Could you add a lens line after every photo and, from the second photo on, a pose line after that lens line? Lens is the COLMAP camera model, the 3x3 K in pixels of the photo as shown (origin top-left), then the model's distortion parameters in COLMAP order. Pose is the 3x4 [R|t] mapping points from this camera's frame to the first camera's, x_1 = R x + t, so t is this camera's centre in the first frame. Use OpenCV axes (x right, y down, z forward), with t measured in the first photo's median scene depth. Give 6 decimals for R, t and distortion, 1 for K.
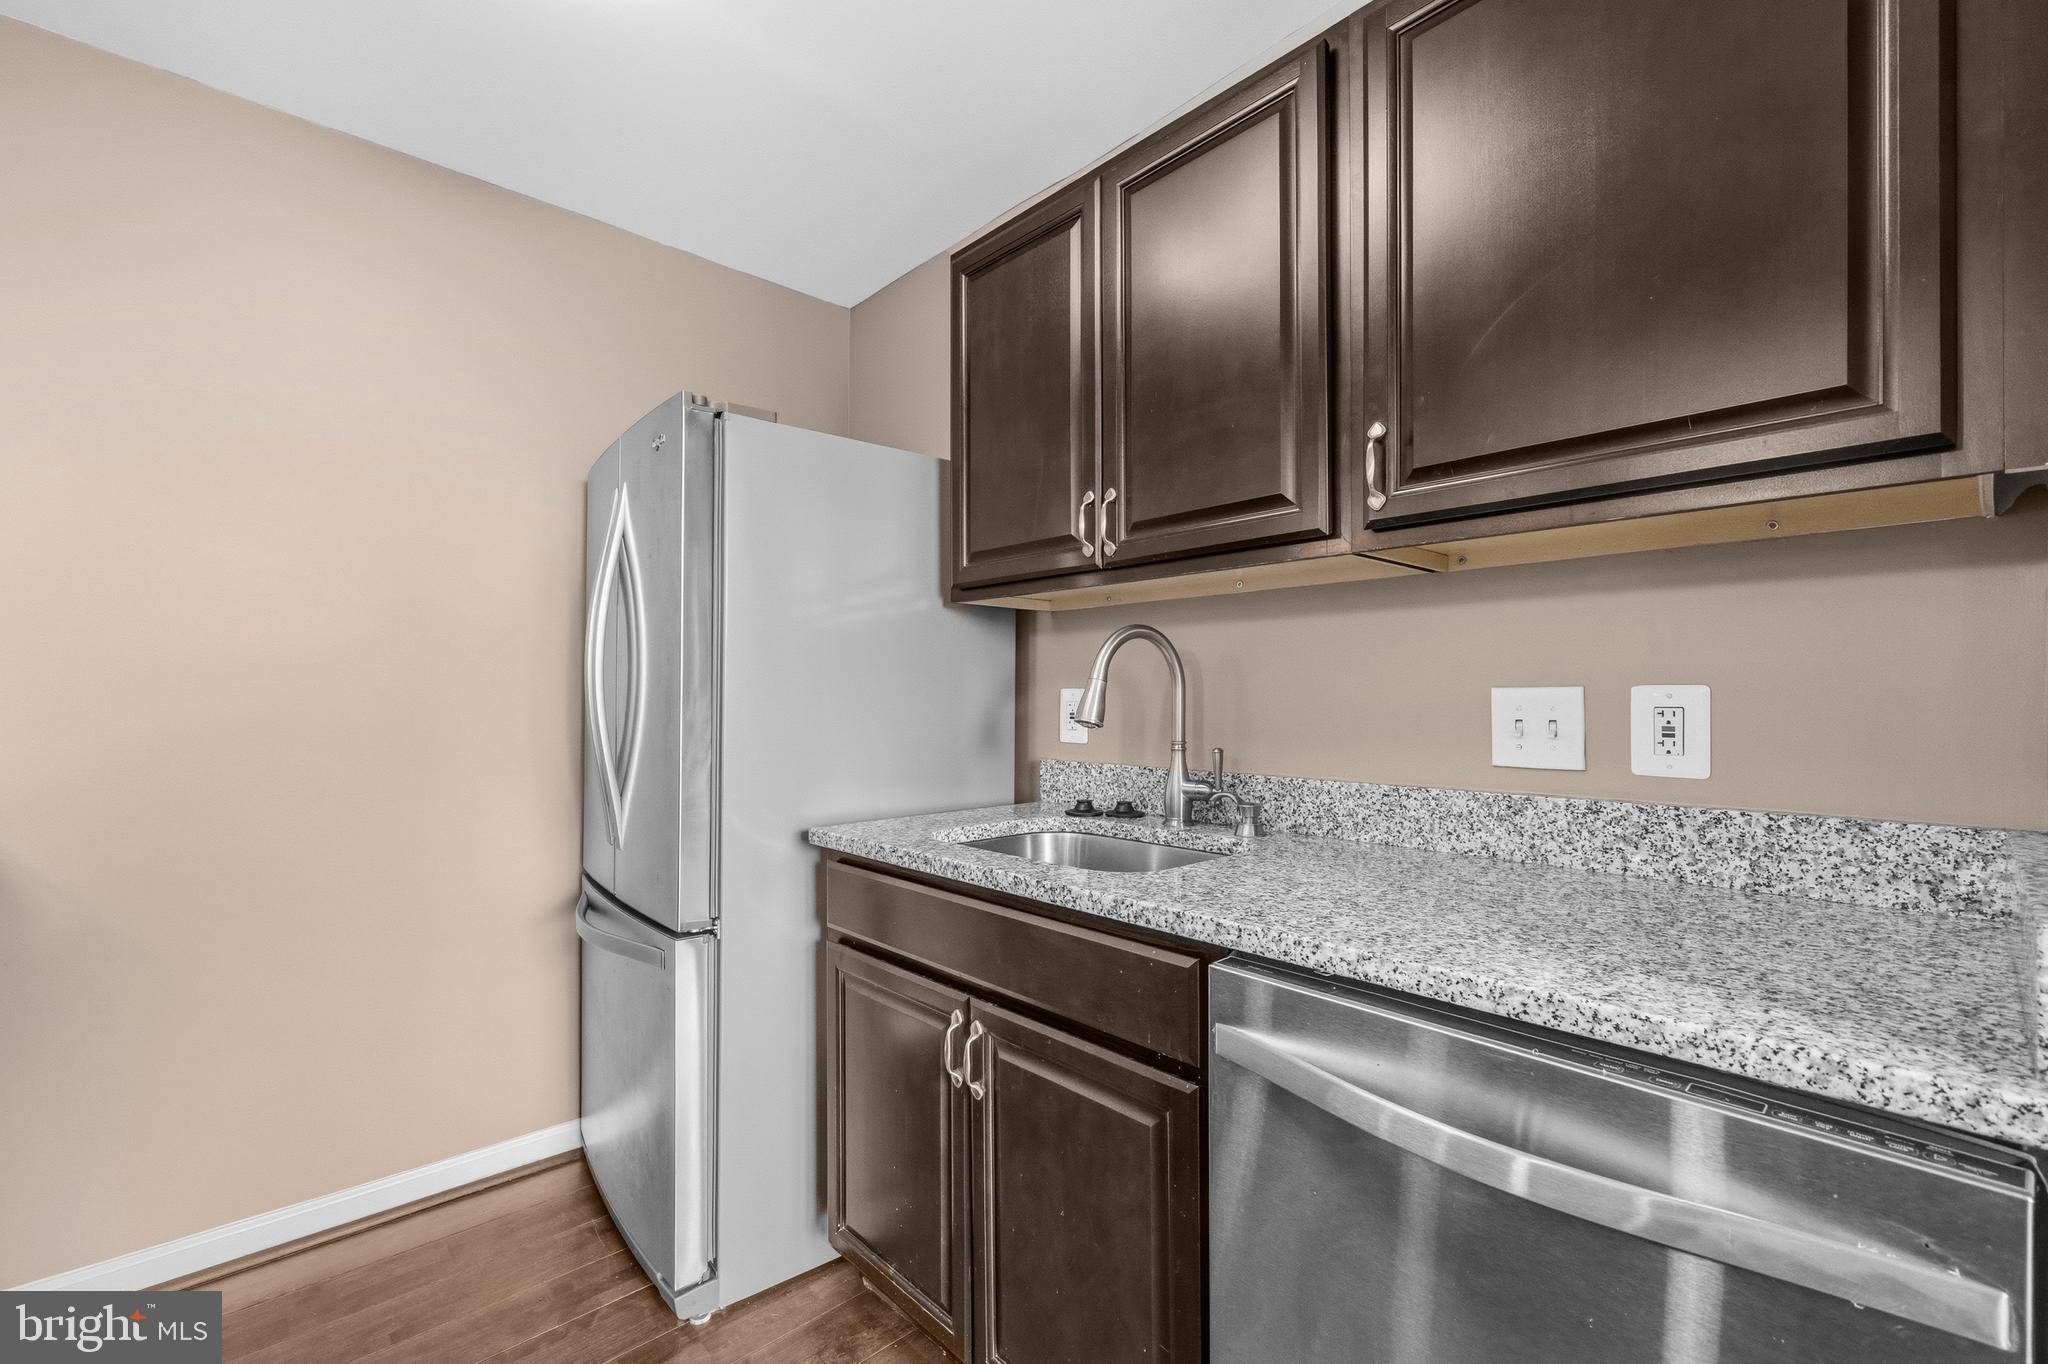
lens RADIAL K [[863.3, 0, 1024.2], [0, 863.3, 692.6], [0, 0, 1]] dist [-0.000105, -0.000010]
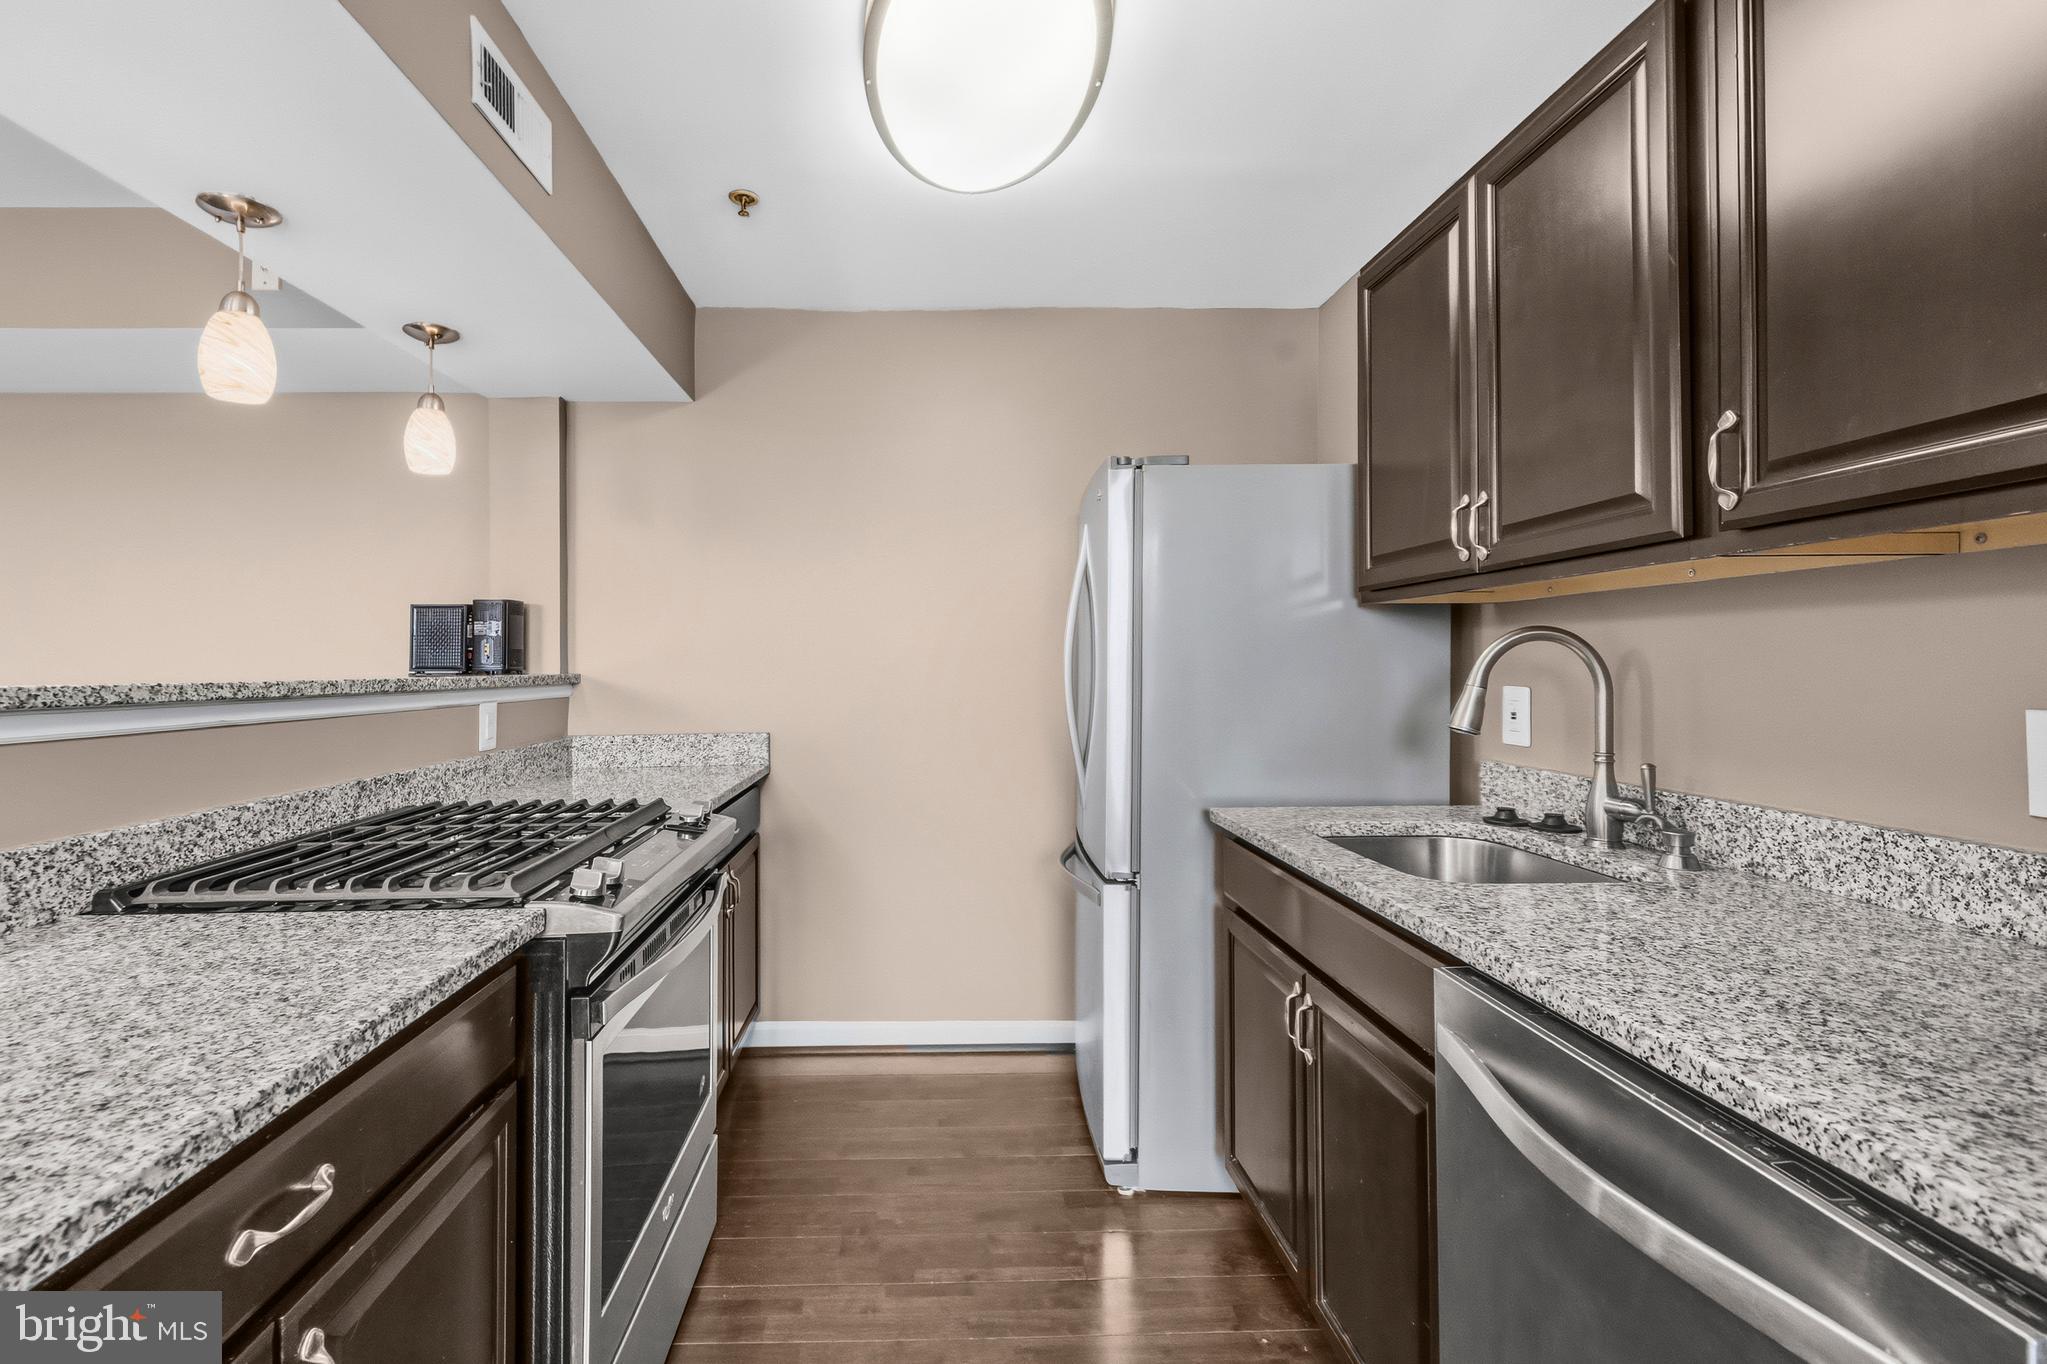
lens RADIAL K [[893.9, 0, 965.8], [0, 893.9, 643.3], [0, 0, 1]] dist [-0.003128, 0.000808]
pose [[0.762143, -0.016891, -0.647188, 0.323928], [0.004396, 0.999772, -0.020916, -0.047663], [0.647394, 0.013096, 0.762043, -0.160540]]
